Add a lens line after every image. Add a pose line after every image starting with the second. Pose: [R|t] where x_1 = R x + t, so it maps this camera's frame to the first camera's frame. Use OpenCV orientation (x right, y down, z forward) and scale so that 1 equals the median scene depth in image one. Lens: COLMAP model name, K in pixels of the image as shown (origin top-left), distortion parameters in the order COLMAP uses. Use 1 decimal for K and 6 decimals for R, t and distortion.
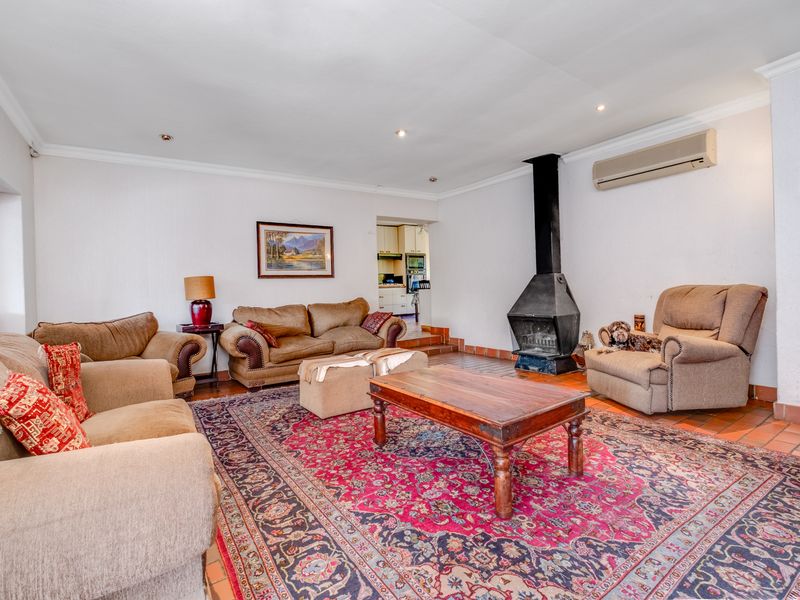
lens RADIAL K [[386.5, 0, 400.7], [0, 386.5, 283.9], [0, 0, 1]] dist [-0.003225, 0.000340]
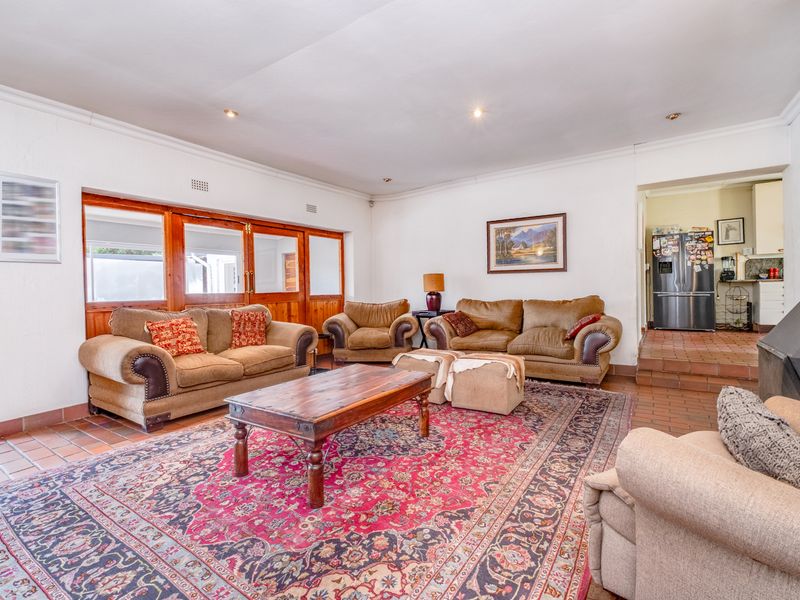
lens RADIAL K [[385.0, 0, 388.7], [0, 385.0, 281.3], [0, 0, 1]] dist [-0.003733, 0.000482]
pose [[0.351611, 0.010231, -0.936090, 0.682936], [0.013924, 0.999773, 0.016158, -0.018020], [0.936043, -0.018715, 0.351388, 0.436784]]
